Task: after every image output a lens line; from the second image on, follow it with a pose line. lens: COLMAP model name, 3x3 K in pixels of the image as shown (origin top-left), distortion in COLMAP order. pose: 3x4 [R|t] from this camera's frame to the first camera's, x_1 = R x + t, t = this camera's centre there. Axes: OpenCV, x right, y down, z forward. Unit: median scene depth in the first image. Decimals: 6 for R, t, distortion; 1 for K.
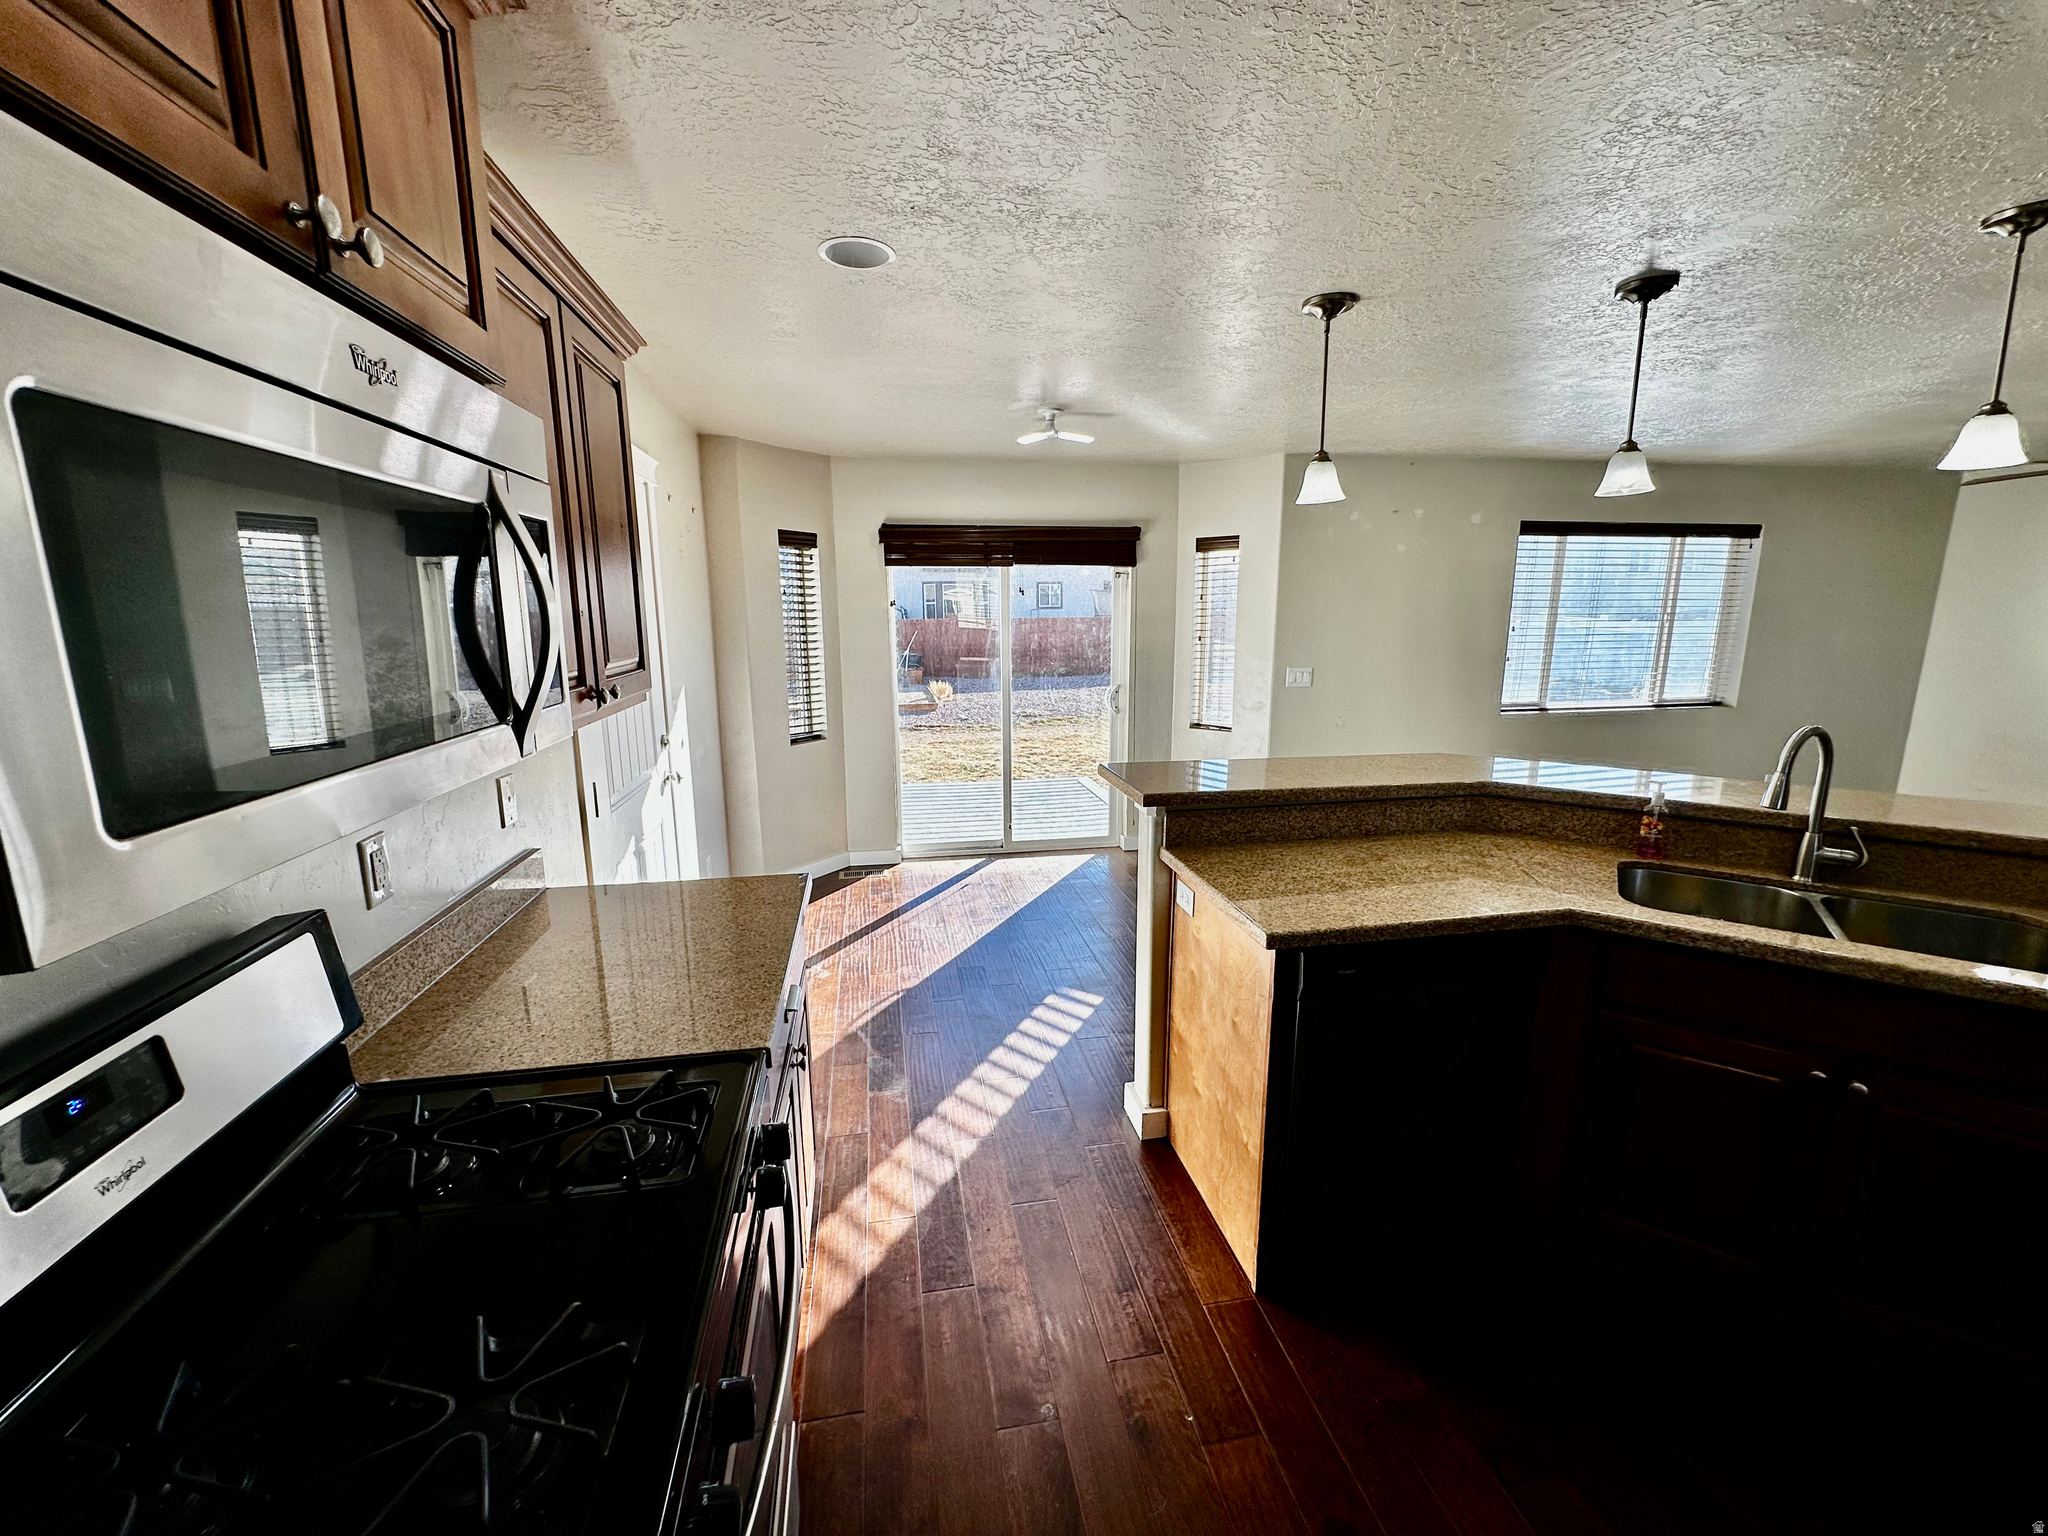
lens RADIAL K [[817.5, 0, 1022.3], [0, 817.5, 768.0], [0, 0, 1]] dist [-0.003166, 0.000749]
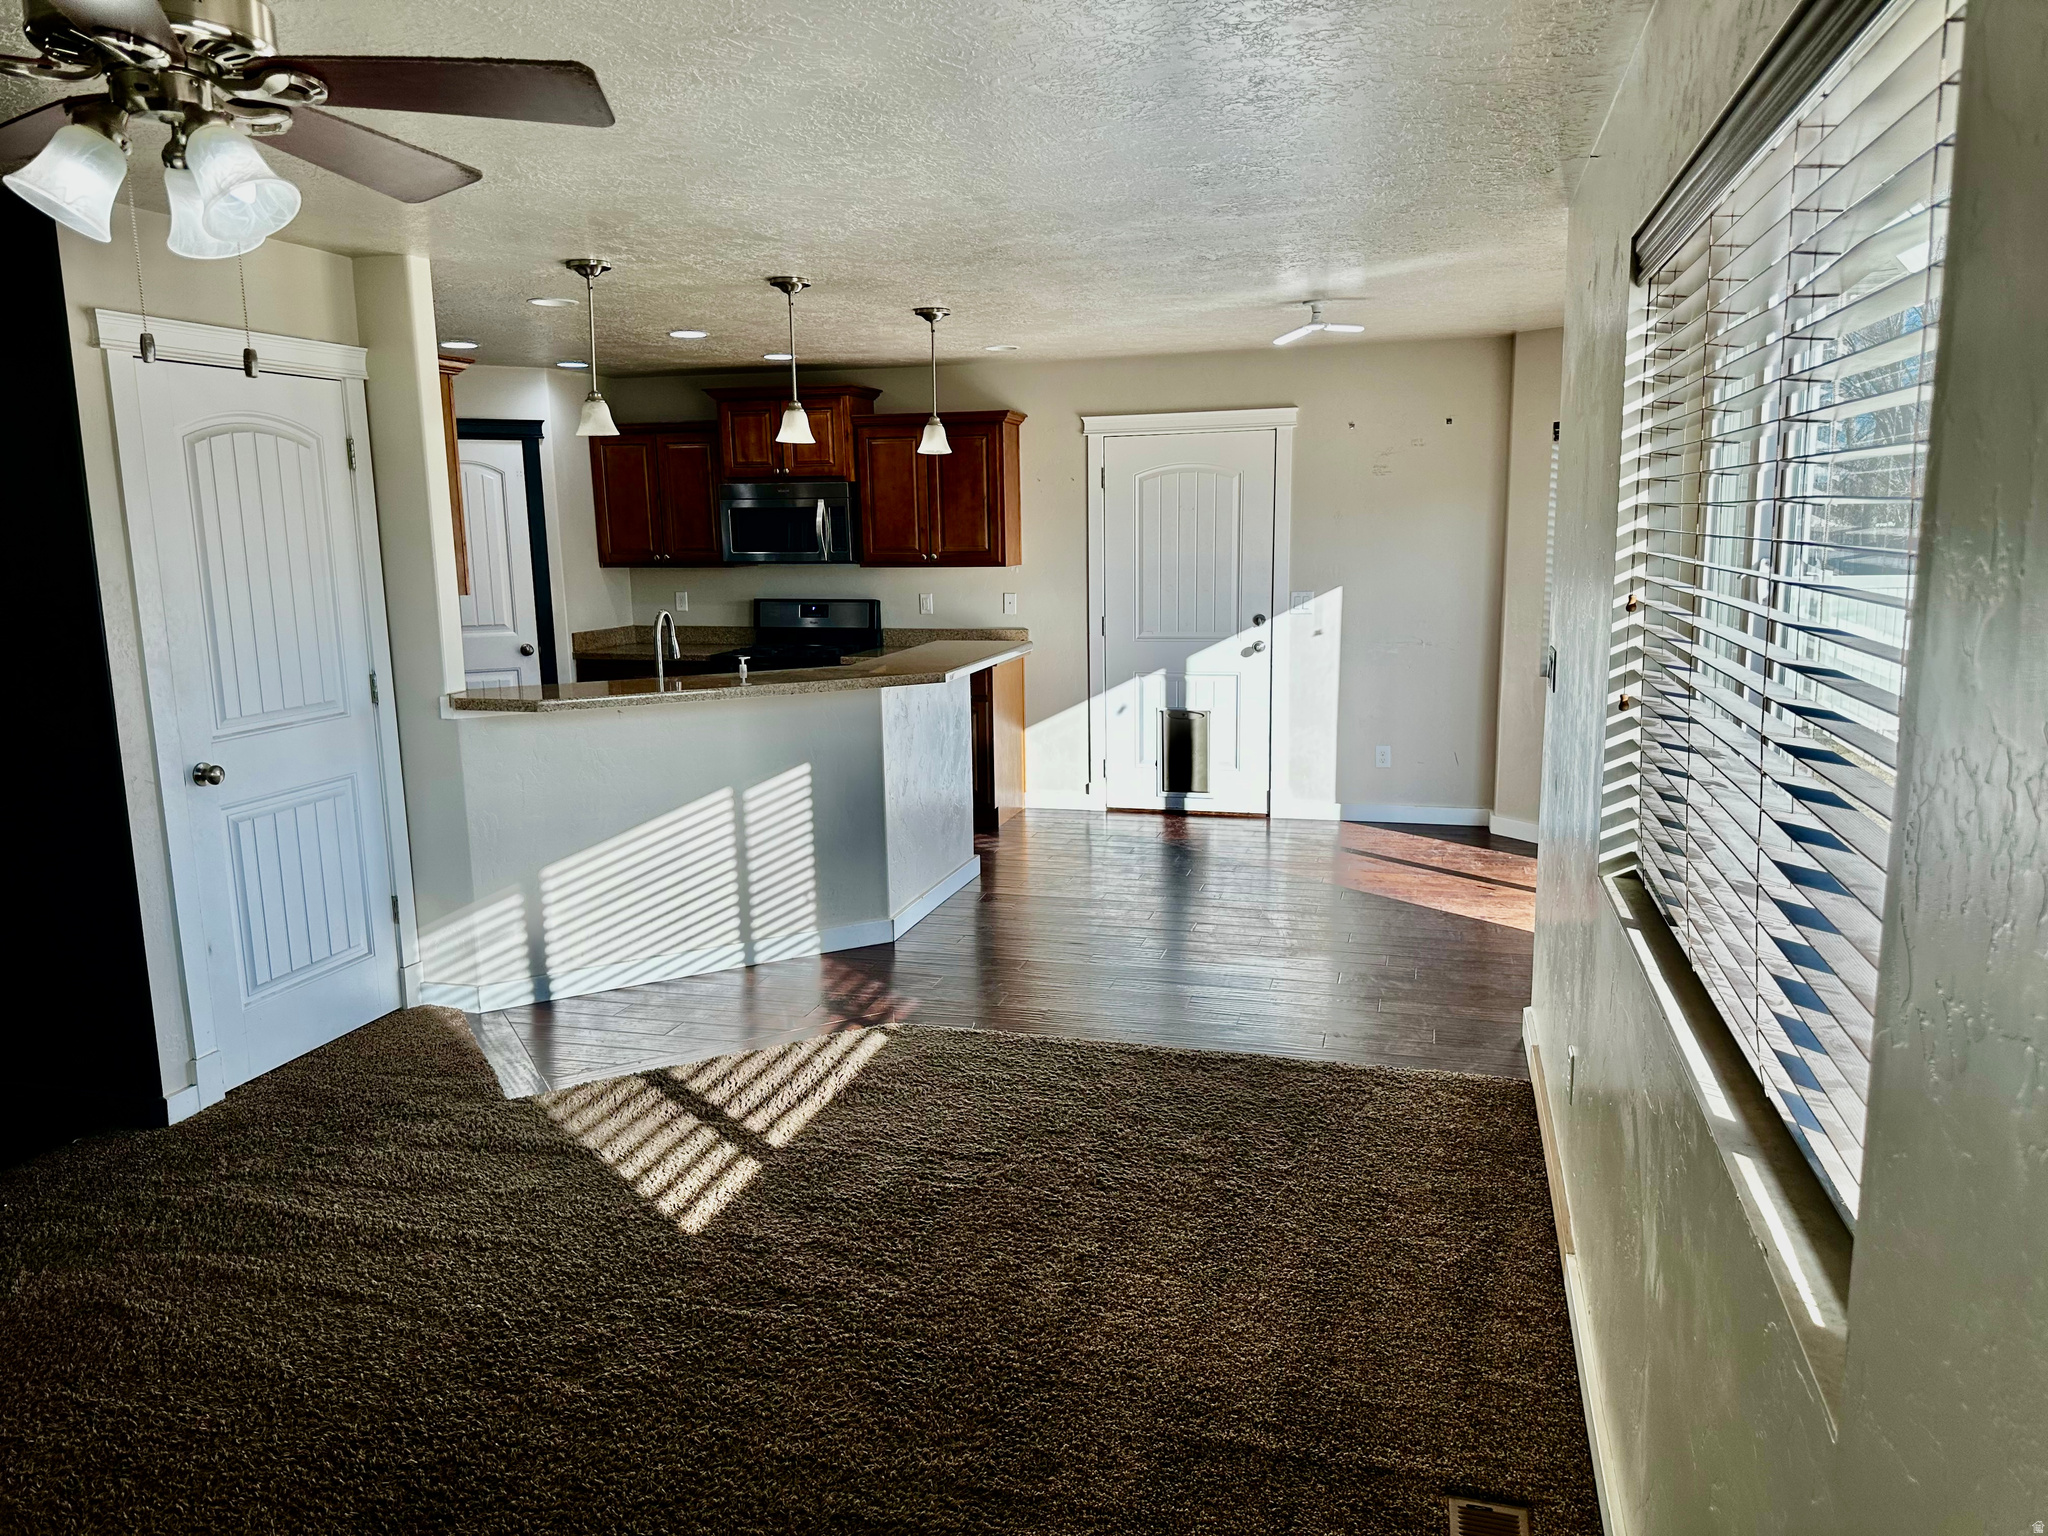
lens RADIAL K [[1441.4, 0, 1032.3], [0, 1441.4, 774.2], [0, 0, 1]] dist [0.062549, -0.074906]
pose [[-0.433124, 0.165660, -0.885980, 1.907538], [-0.155964, 0.954362, 0.254691, -0.339329], [0.887738, 0.248494, -0.387520, 1.673958]]
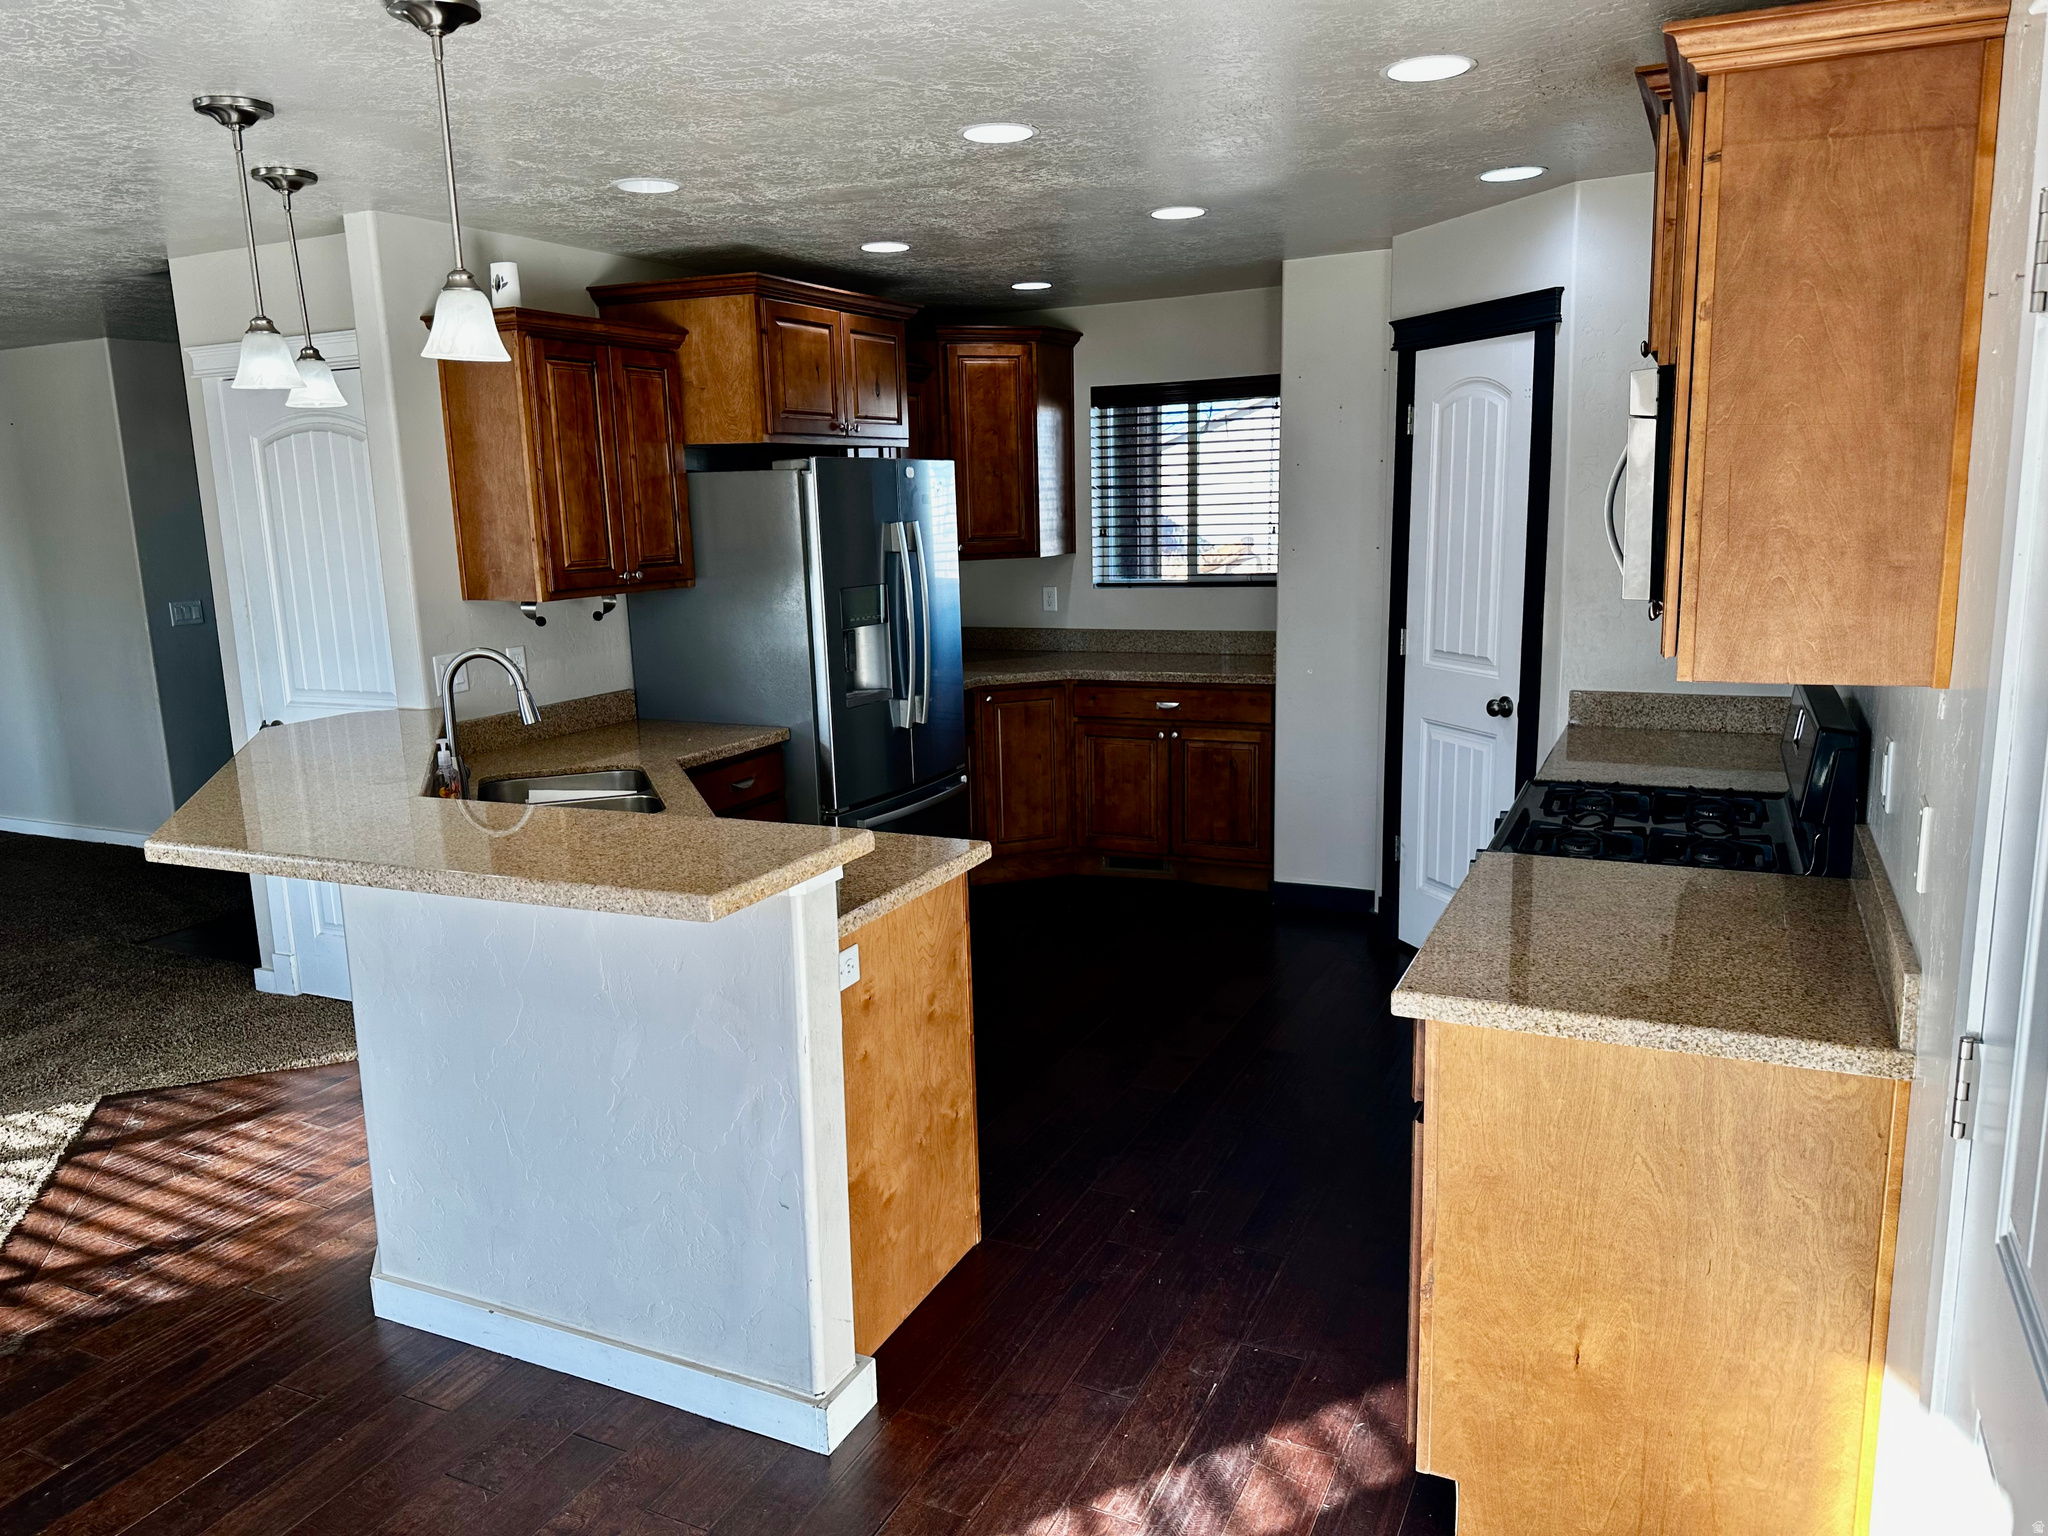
lens RADIAL K [[1441.4, 0, 1008.3], [0, 1441.4, 784.2], [0, 0, 1]] dist [0.062549, -0.074906]
pose [[-0.805868, -0.090896, 0.585076, -0.420532], [0.143608, 0.928636, 0.342071, -0.258810], [-0.574415, 0.359686, -0.735305, 1.233389]]
